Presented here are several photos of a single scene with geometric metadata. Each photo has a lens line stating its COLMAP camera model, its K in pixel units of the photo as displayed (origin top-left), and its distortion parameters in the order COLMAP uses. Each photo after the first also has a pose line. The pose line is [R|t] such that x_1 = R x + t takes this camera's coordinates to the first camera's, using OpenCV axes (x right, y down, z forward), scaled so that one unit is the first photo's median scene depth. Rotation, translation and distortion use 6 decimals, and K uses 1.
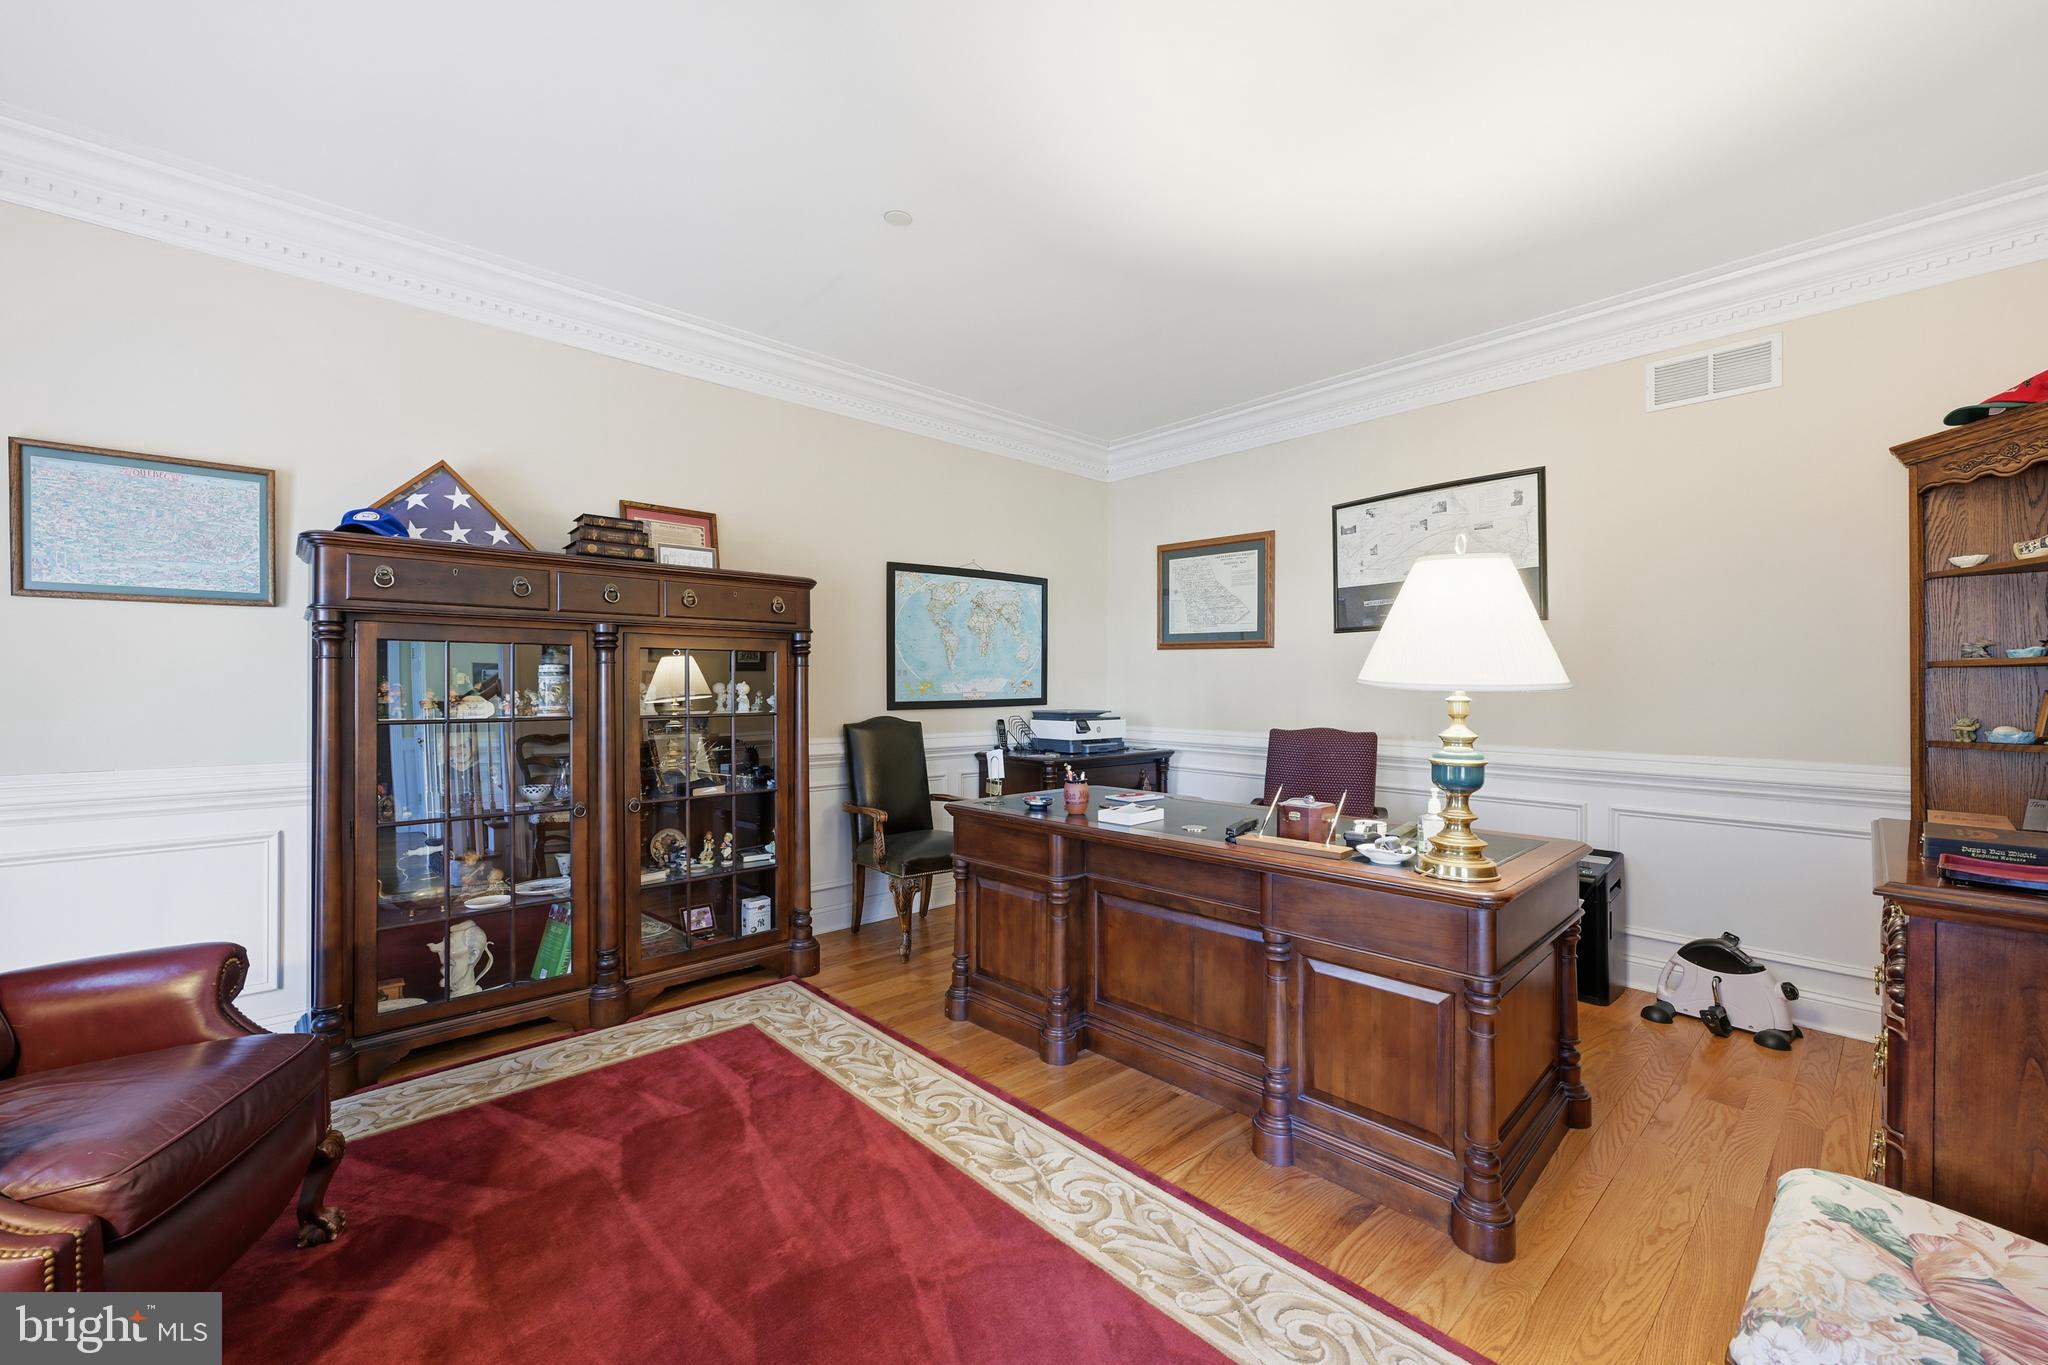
lens RADIAL K [[818.3, 0, 1025.3], [0, 818.3, 683.8], [0, 0, 1]] dist [-0.001666, 0.000189]
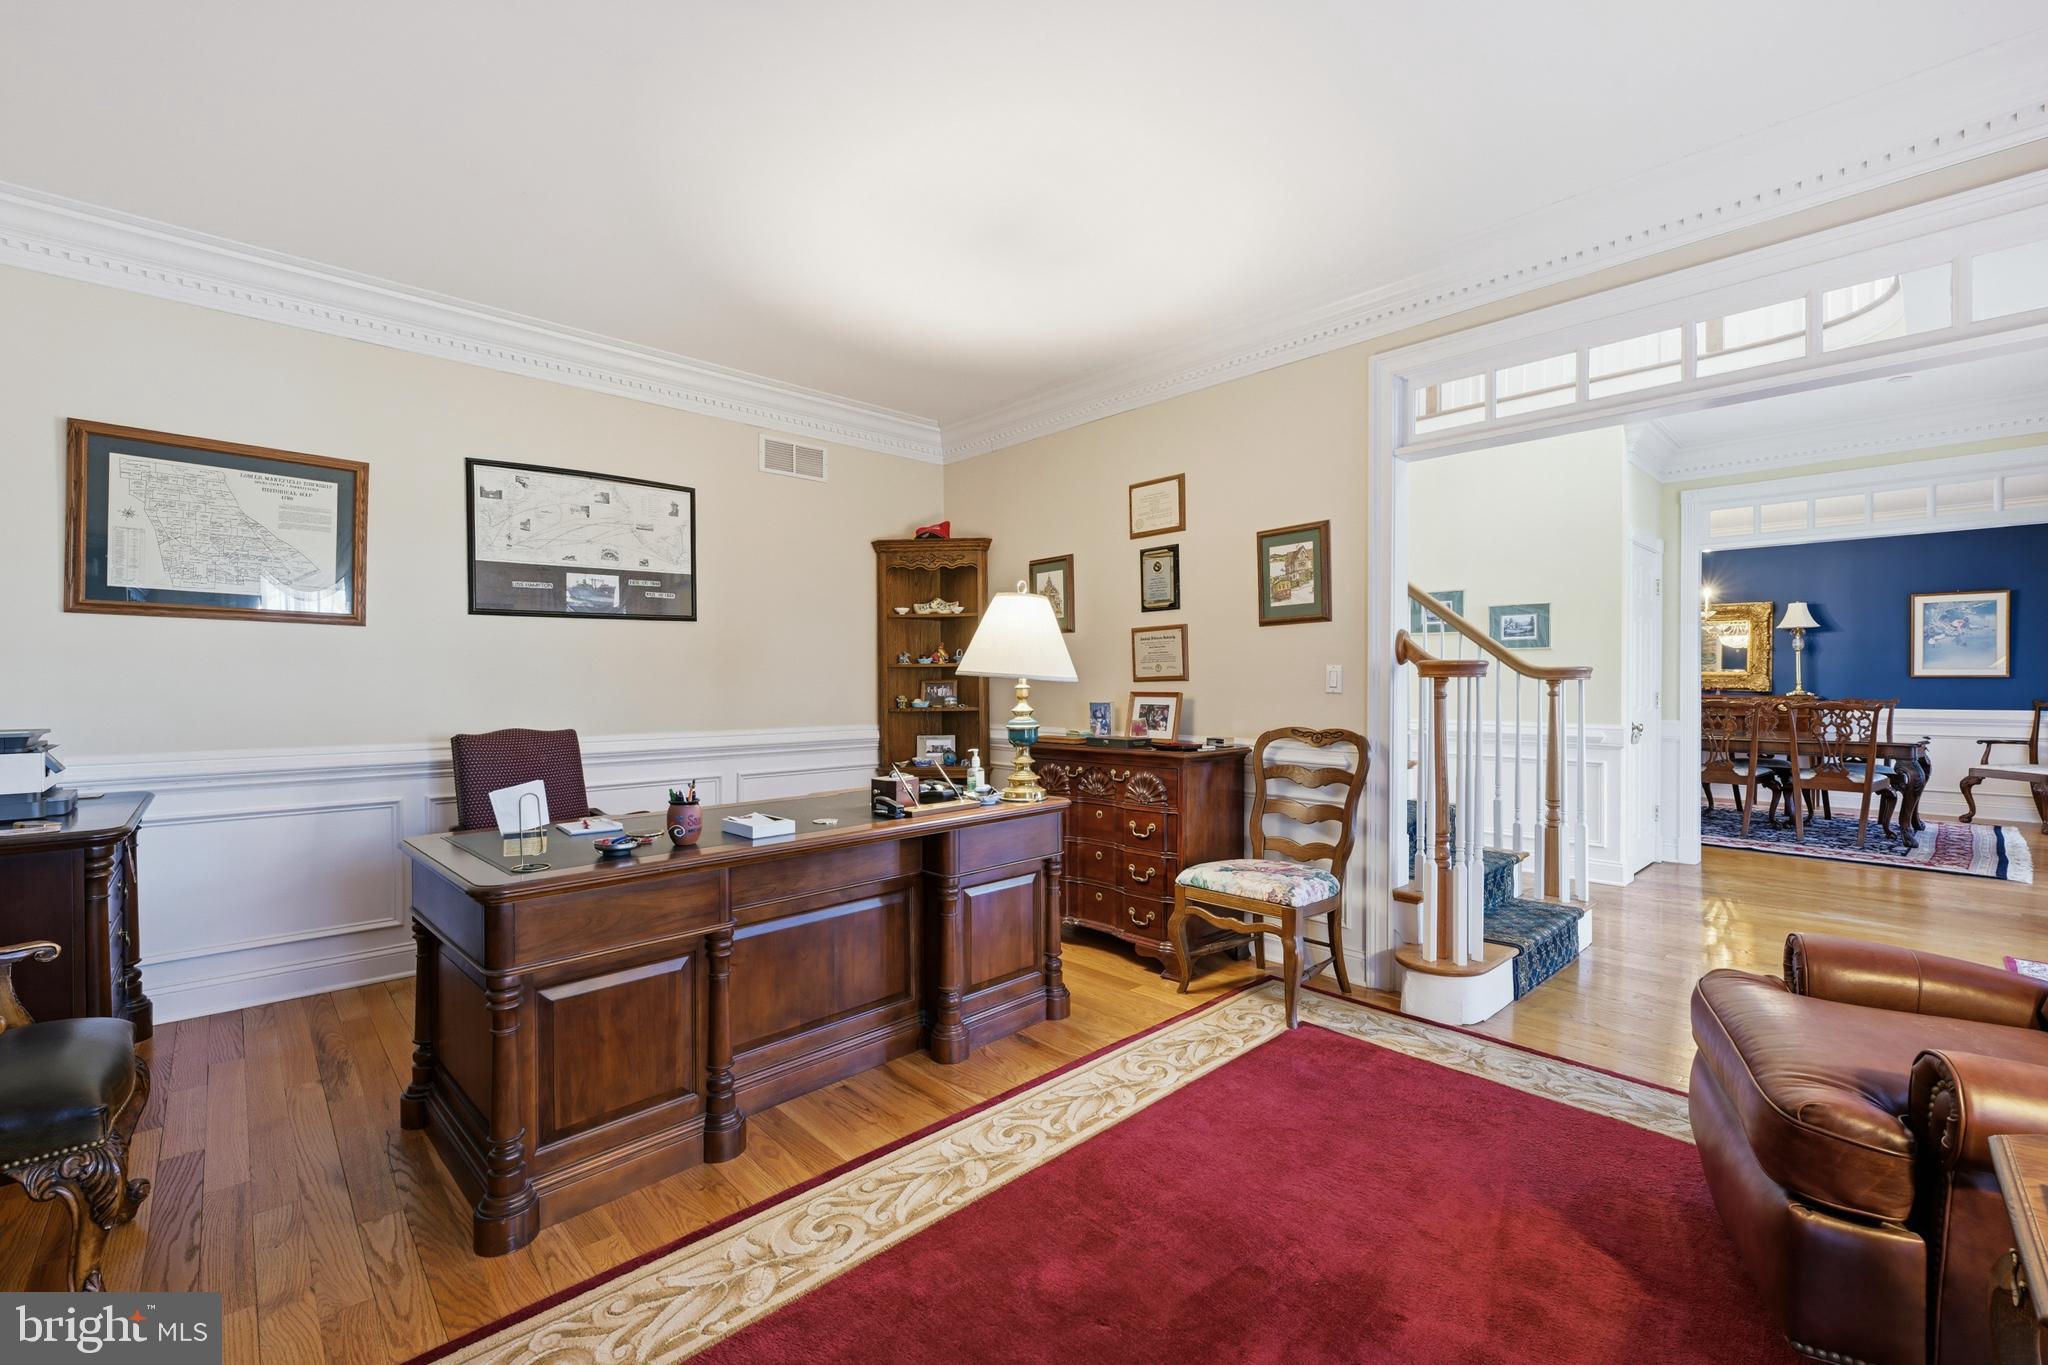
lens RADIAL K [[870.6, 0, 1032.1], [0, 870.6, 687.4], [0, 0, 1]] dist [-0.000011, 0.000259]
pose [[-0.021579, -0.011223, 0.999704, -0.817178], [-0.001521, 0.999936, 0.011193, 0.000752], [-0.999766, -0.001279, -0.021595, 0.735359]]
